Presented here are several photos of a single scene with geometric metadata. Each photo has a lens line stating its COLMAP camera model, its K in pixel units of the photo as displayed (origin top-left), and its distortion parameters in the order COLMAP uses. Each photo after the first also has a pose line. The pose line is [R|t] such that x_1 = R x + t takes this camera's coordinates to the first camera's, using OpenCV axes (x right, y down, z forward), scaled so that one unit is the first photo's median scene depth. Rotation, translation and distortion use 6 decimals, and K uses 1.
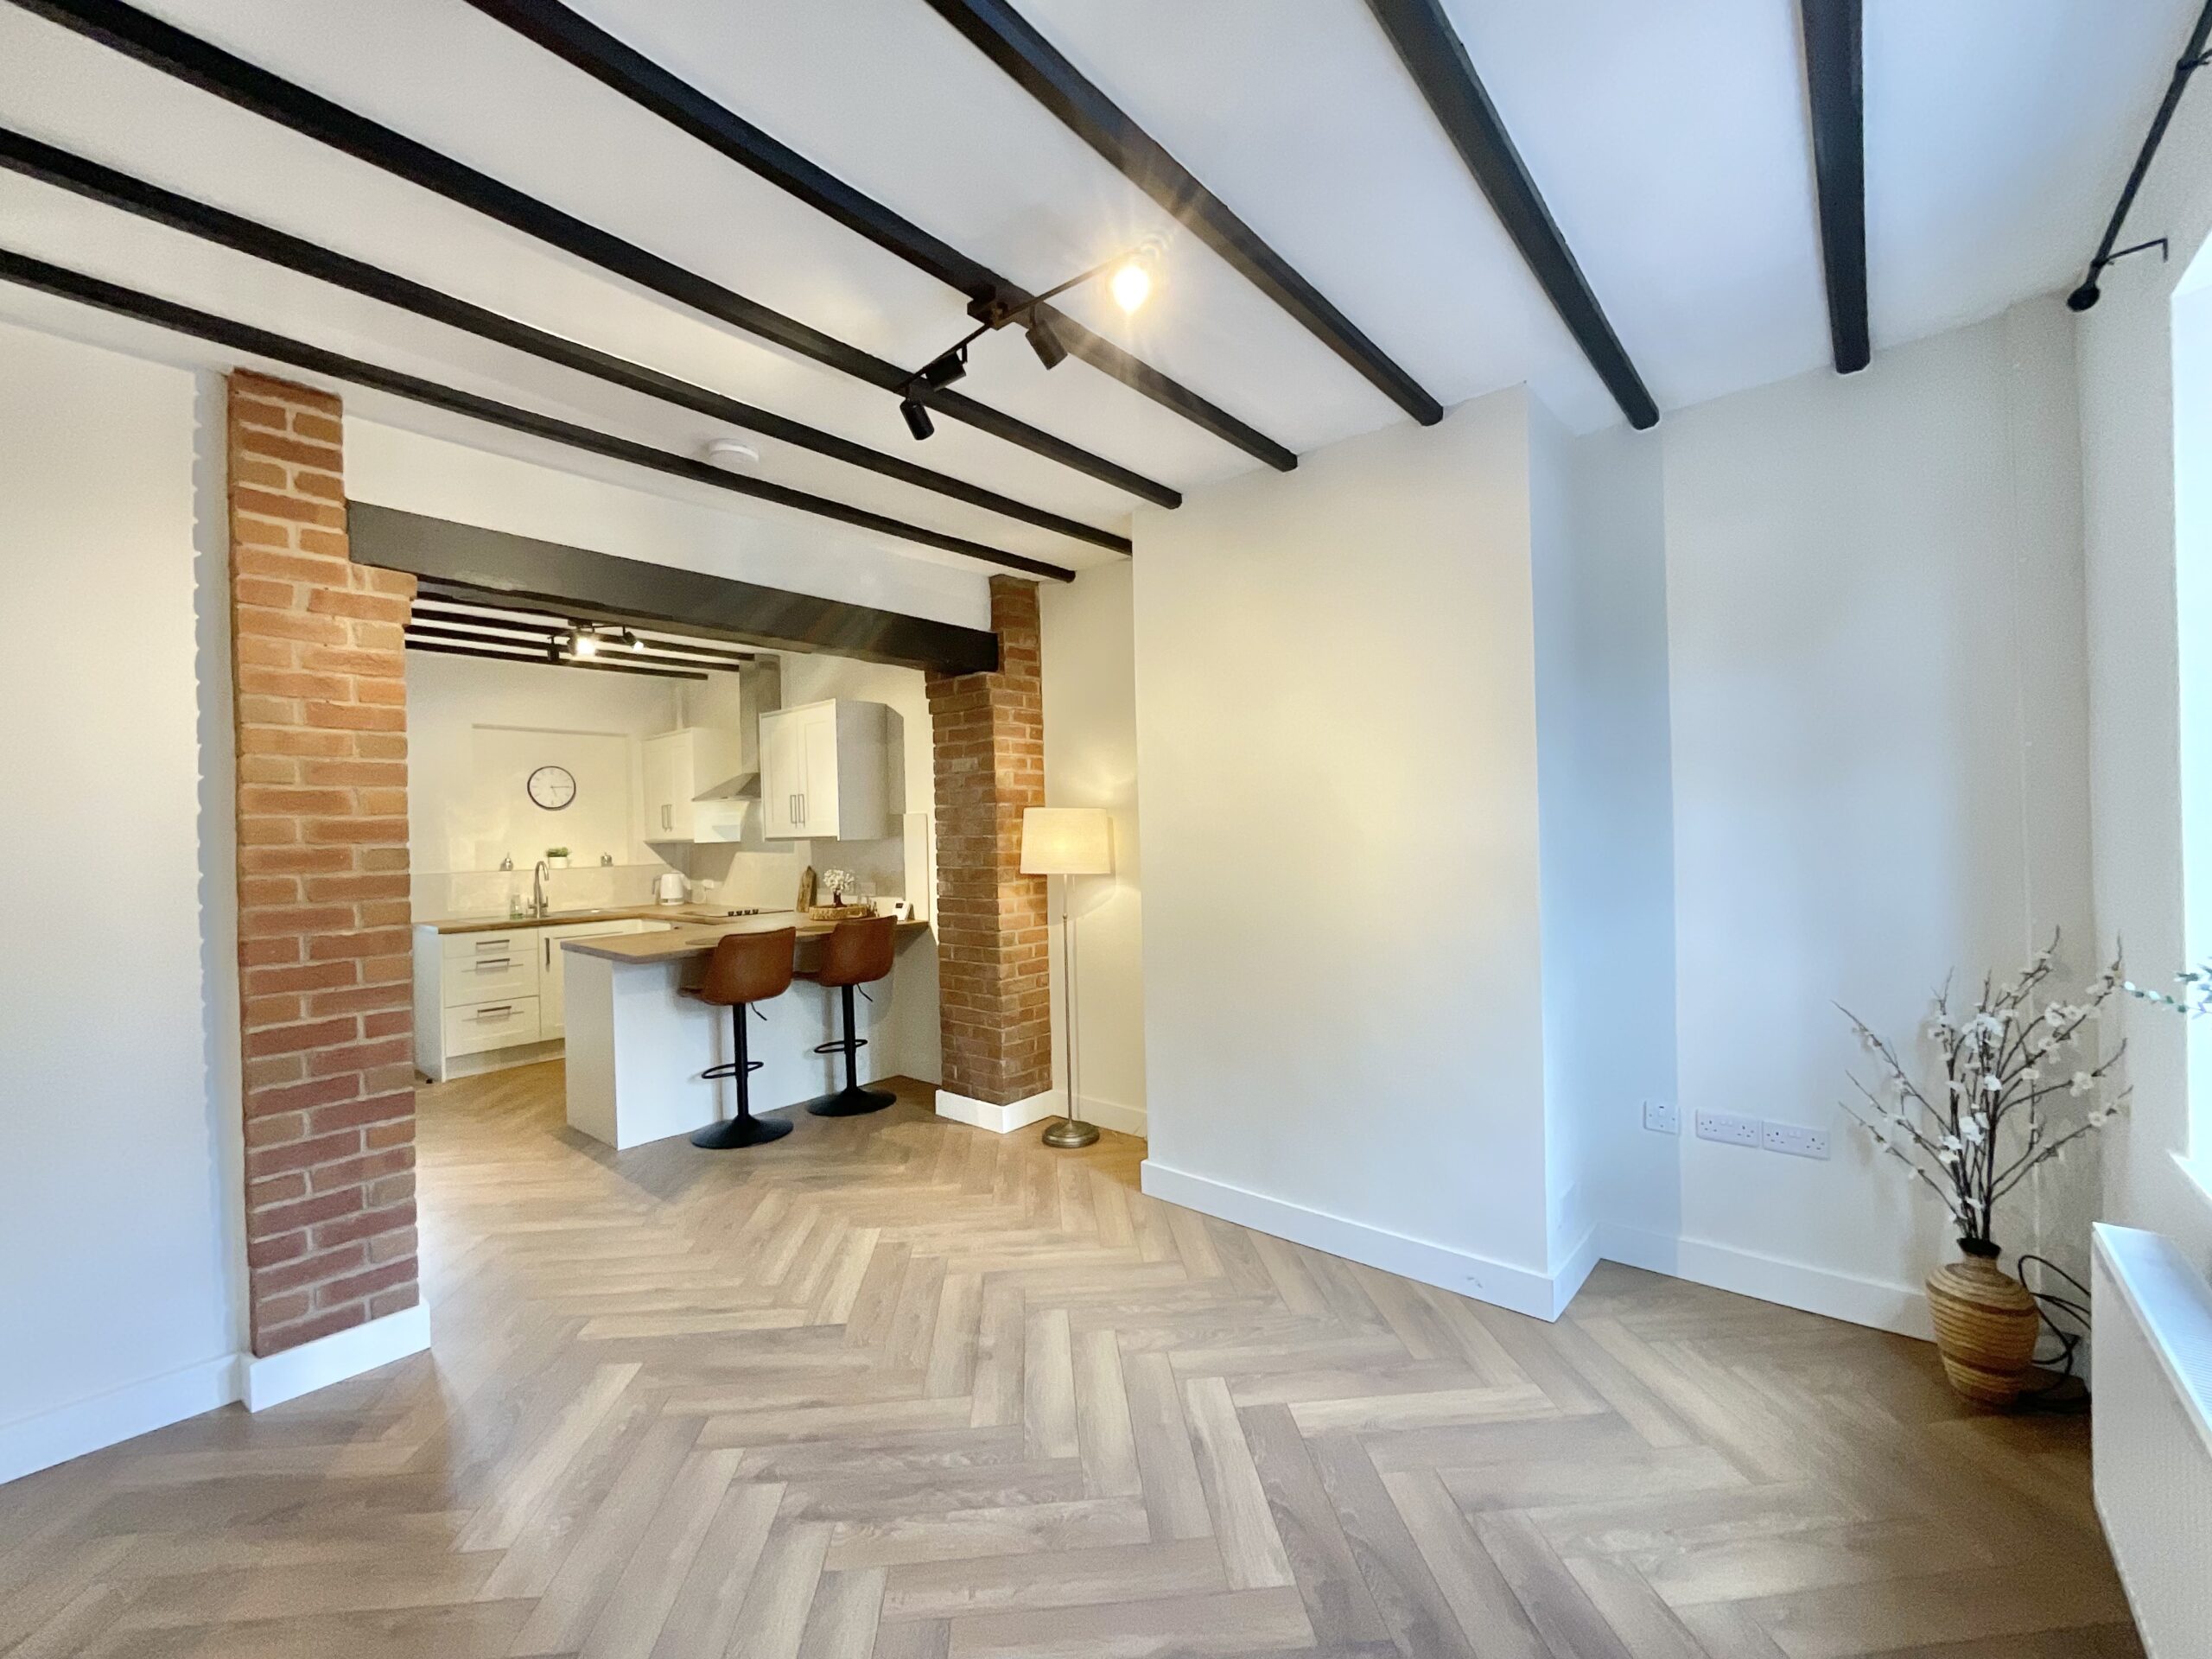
lens RADIAL K [[899.7, 0, 1102.6], [0, 899.7, 830.6], [0, 0, 1]] dist [-0.000739, -0.000123]
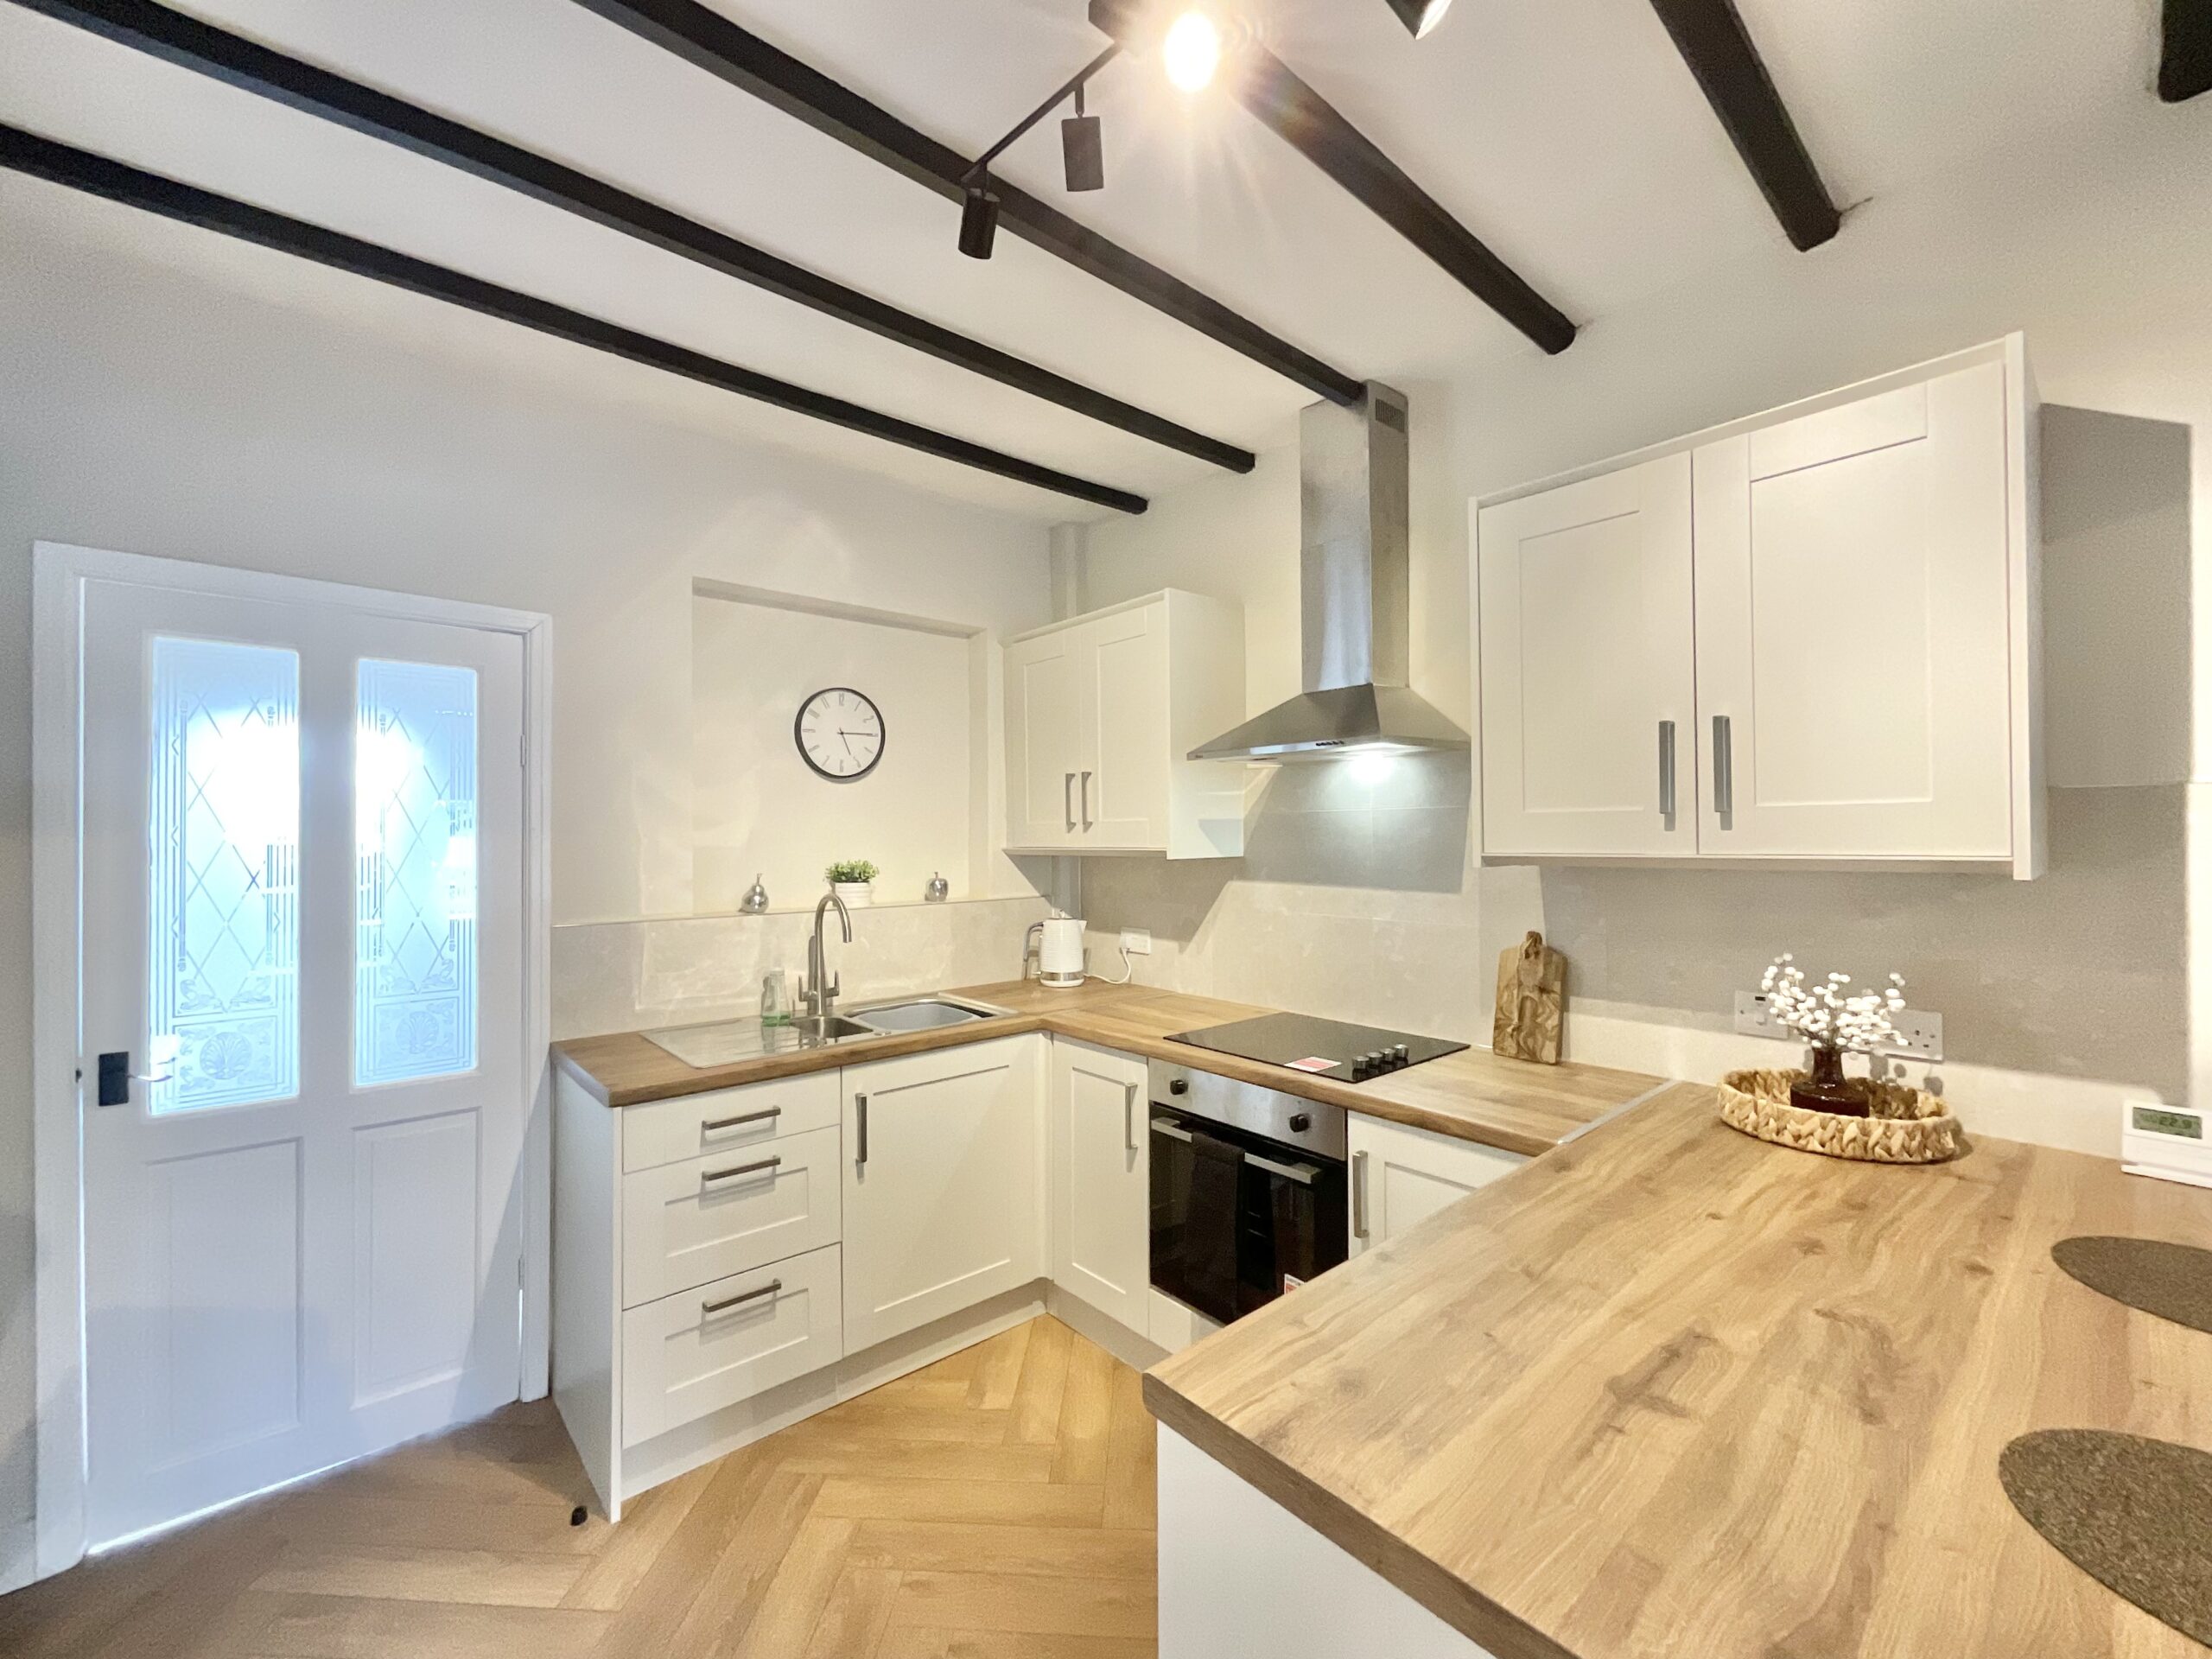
lens RADIAL K [[899.5, 0, 1106.0], [0, 899.5, 829.5], [0, 0, 1]] dist [0.001351, 0.000195]
pose [[0.989586, 0.016716, -0.142970, -0.471043], [-0.017652, 0.999830, -0.005283, 0.002363], [0.142857, 0.007752, 0.989713, 0.642256]]
